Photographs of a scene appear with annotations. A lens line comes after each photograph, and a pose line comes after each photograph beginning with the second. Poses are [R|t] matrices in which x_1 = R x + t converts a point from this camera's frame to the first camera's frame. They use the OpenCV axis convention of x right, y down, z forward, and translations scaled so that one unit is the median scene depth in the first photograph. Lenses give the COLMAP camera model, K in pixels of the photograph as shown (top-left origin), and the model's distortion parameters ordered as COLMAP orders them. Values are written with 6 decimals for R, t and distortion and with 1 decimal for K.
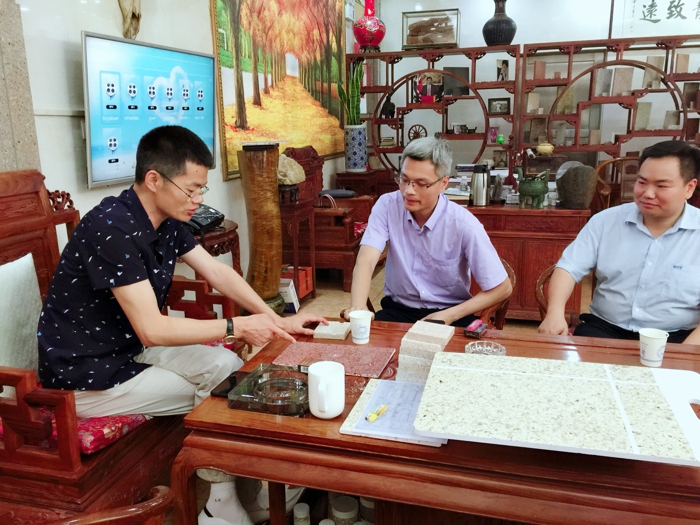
lens RADIAL K [[597.9, 0, 348.8], [0, 597.9, 260.6], [0, 0, 1]] dist [0.073547, -0.046404]
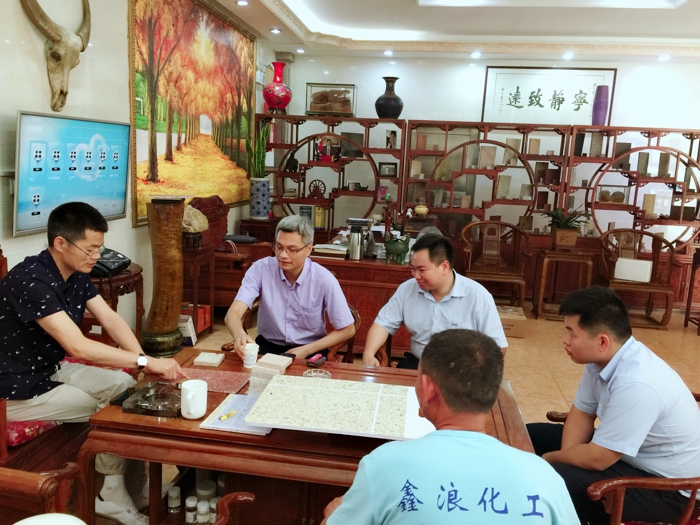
lens RADIAL K [[597.9, 0, 347.3], [0, 597.9, 257.8], [0, 0, 1]] dist [0.073547, -0.046404]
pose [[0.989584, 0.046310, 0.136305, 0.041474], [-0.037626, 0.997136, -0.065611, -0.016347], [-0.138953, 0.059799, 0.988492, -0.185583]]
